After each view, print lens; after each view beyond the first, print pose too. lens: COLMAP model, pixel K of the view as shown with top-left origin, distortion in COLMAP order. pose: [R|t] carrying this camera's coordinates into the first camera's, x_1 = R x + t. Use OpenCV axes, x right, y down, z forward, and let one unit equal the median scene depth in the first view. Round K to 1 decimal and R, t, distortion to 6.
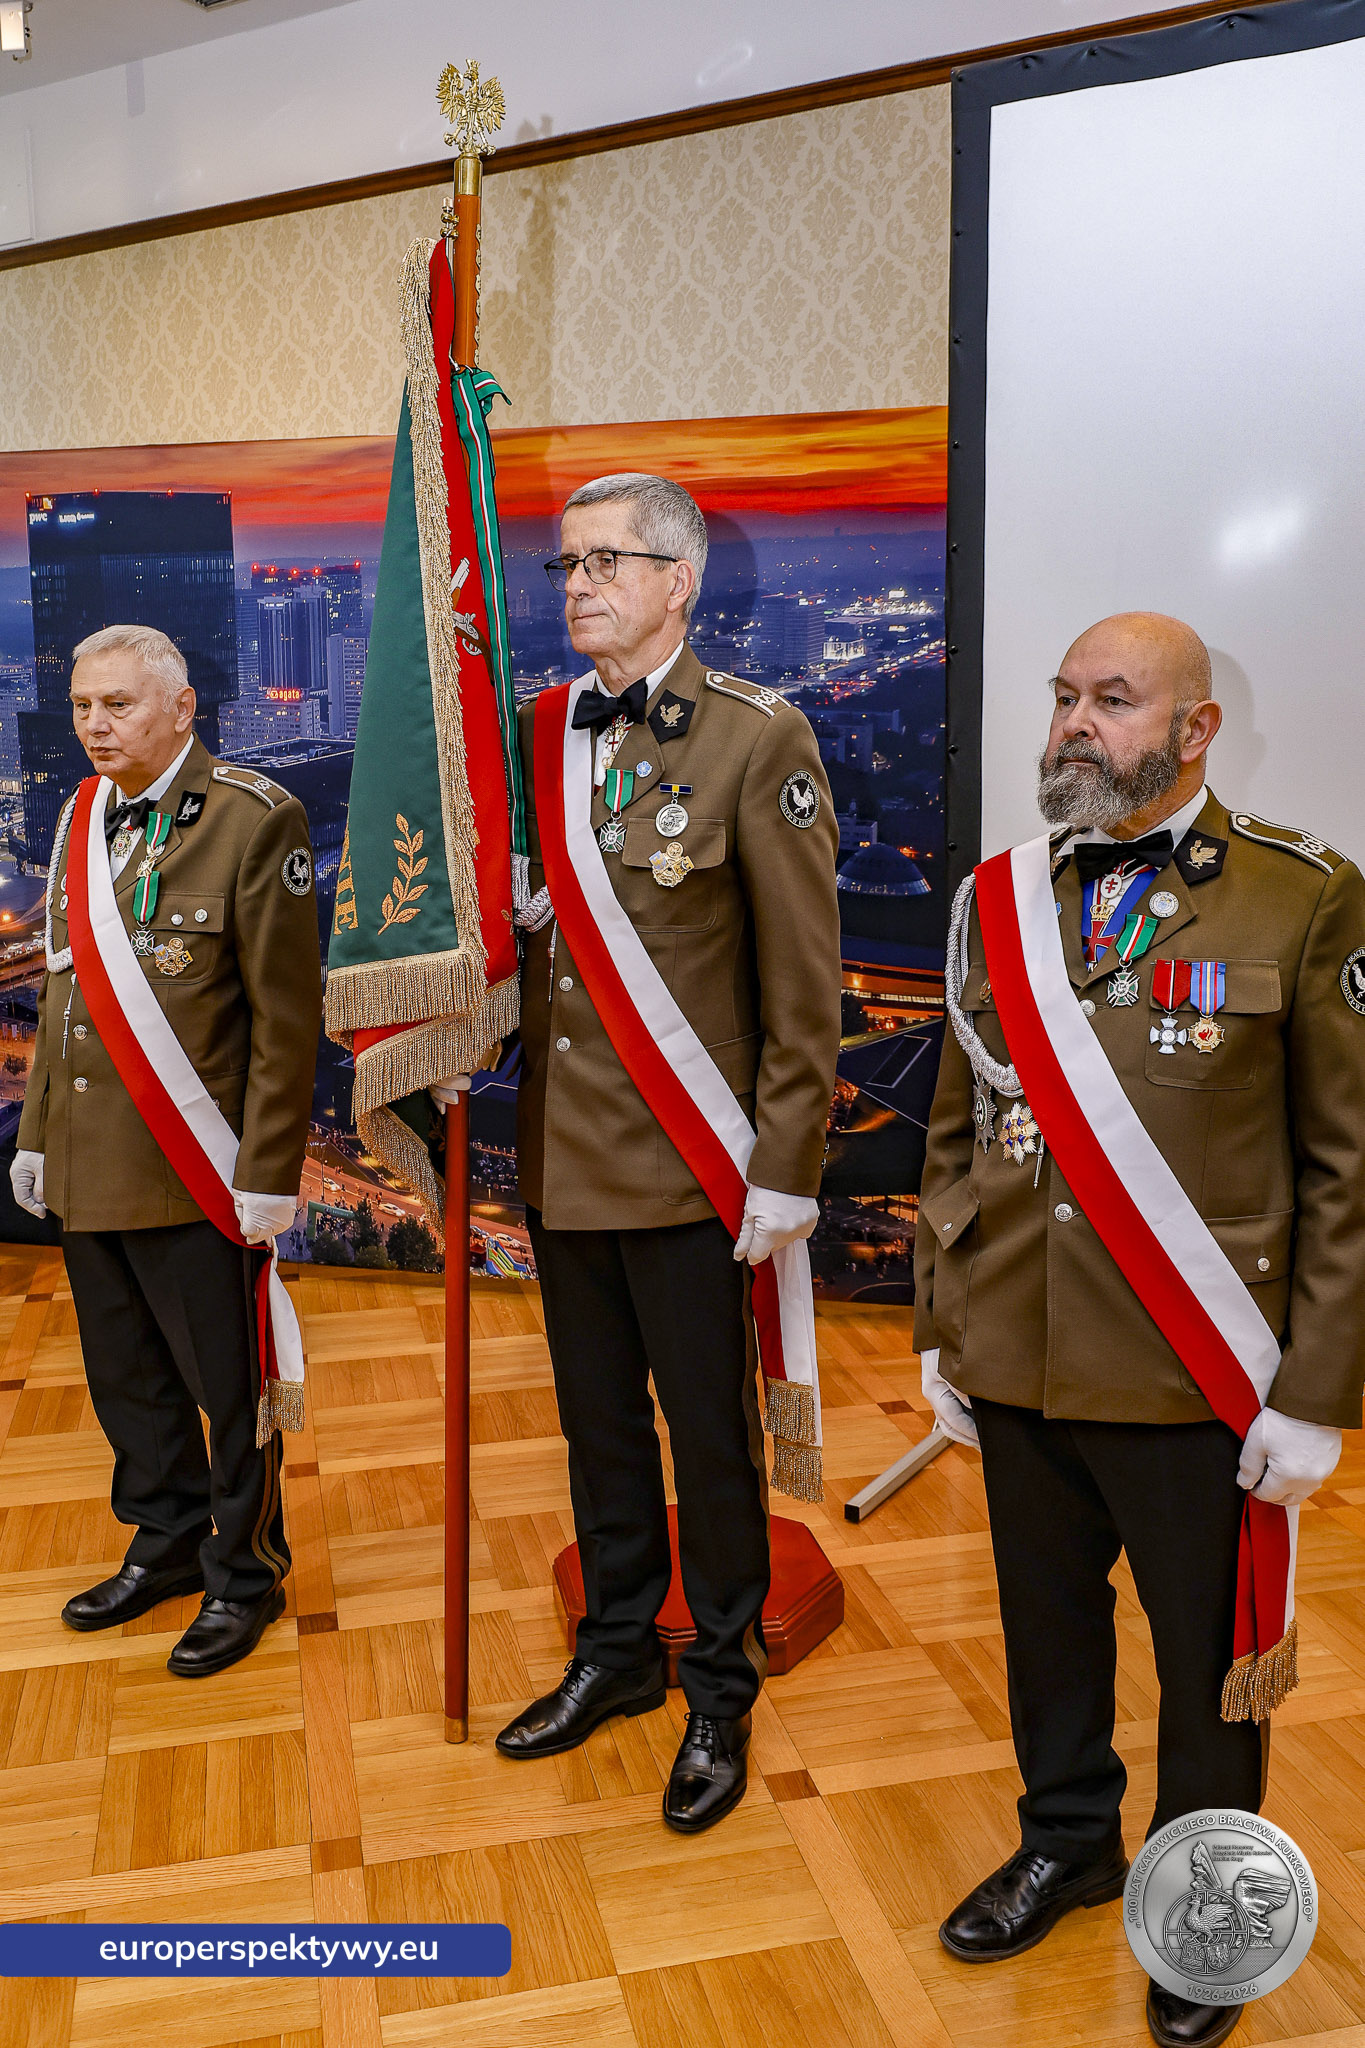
lens RADIAL K [[1814.8, 0, 682.5], [0, 1814.8, 1024.0], [0, 0, 1]] dist [-0.020085, 0.015036]
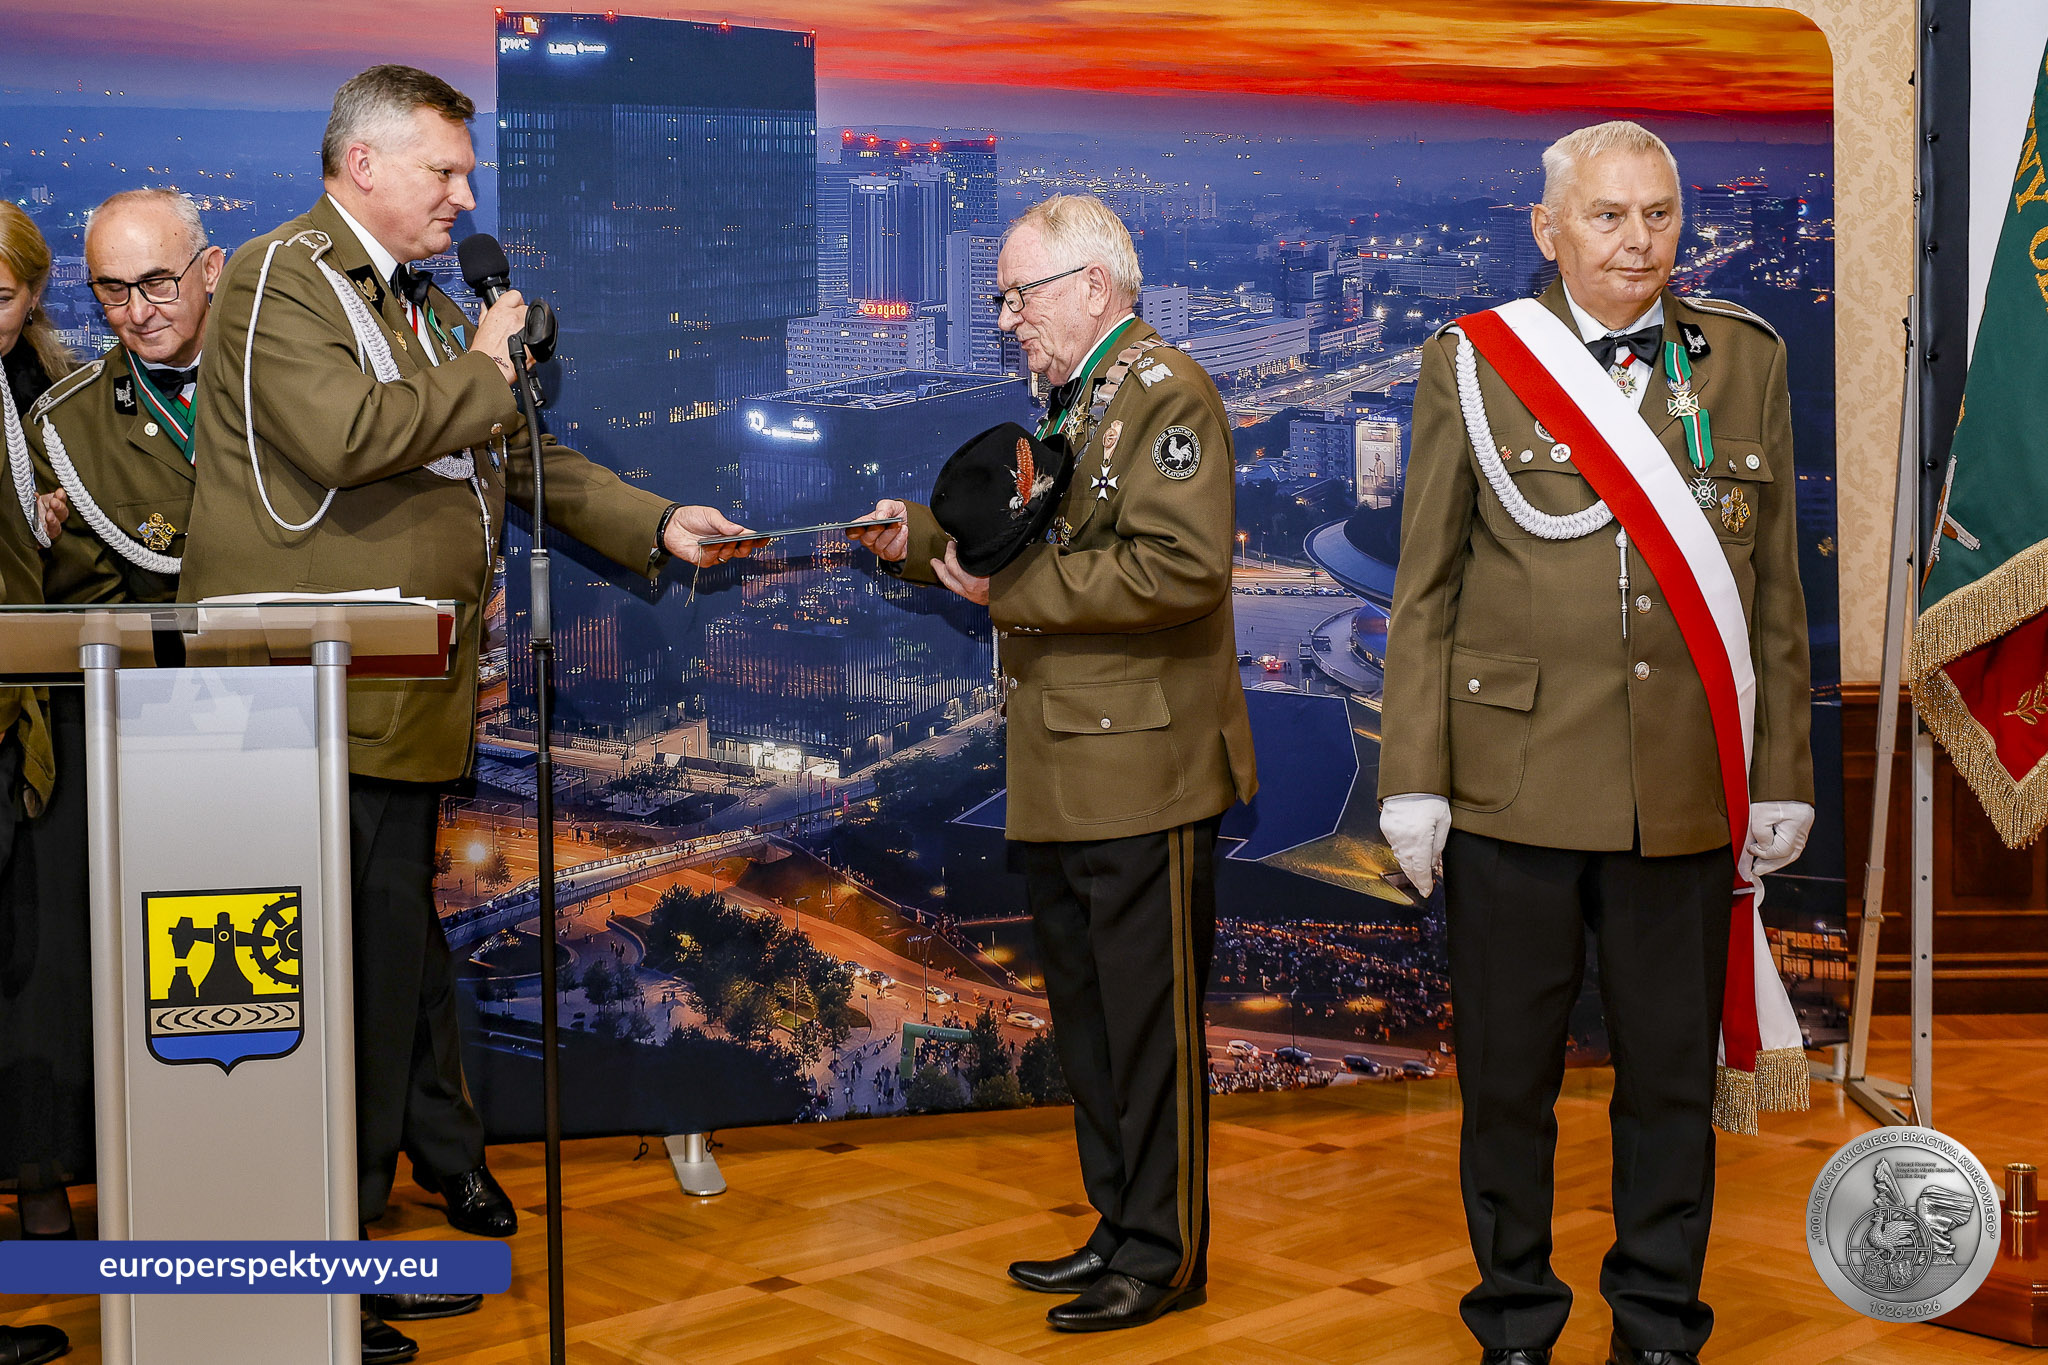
lens RADIAL K [[2595.8, 0, 1009.2], [0, 2595.8, 660.9], [0, 0, 1]] dist [-0.000066, 0.043664]
pose [[0.874972, -0.024689, 0.483544, -0.689186], [0.089392, 0.989767, -0.111218, 0.078481], [-0.475850, 0.140538, 0.868226, 0.093740]]
